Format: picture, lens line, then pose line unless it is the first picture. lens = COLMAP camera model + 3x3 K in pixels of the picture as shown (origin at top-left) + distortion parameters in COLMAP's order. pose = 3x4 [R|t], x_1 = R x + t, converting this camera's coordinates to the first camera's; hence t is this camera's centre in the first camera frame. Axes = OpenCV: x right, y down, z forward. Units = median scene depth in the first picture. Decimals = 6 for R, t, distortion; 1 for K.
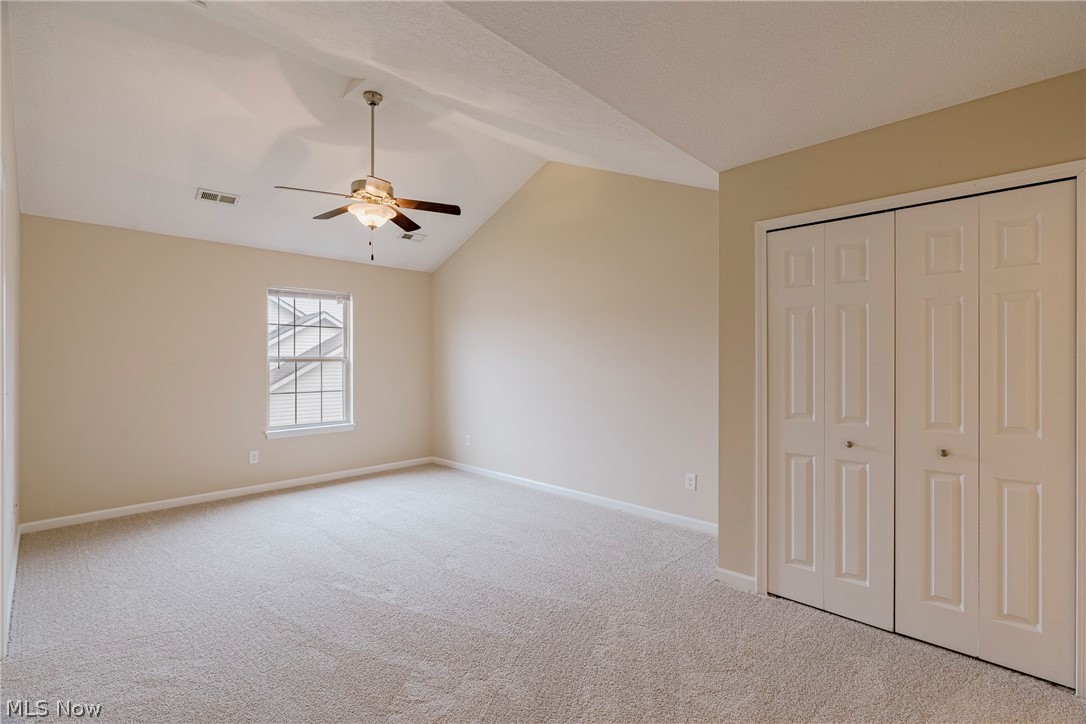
lens RADIAL K [[494.2, 0, 519.2], [0, 494.2, 362.2], [0, 0, 1]] dist [0.000524, 0.000492]
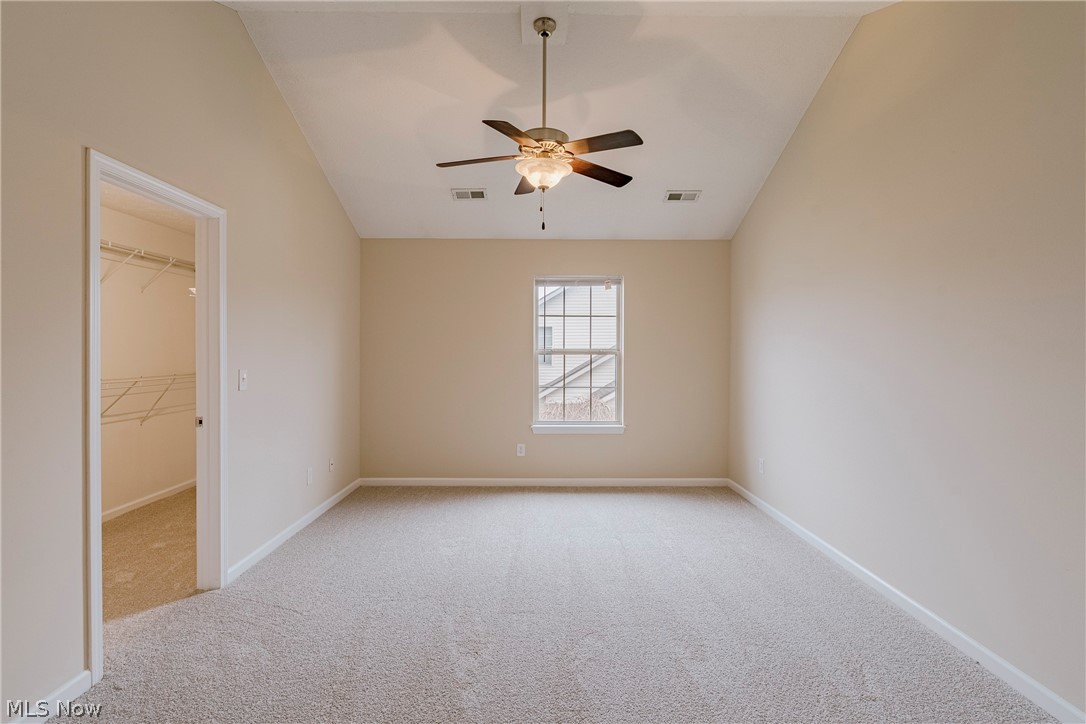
lens RADIAL K [[505.8, 0, 544.3], [0, 505.8, 359.9], [0, 0, 1]] dist [-0.005387, 0.000874]
pose [[0.723286, 0.013973, -0.690407, 0.195873], [-0.006216, 0.999886, 0.013724, -0.003623], [0.690521, -0.005635, 0.723291, 0.286939]]
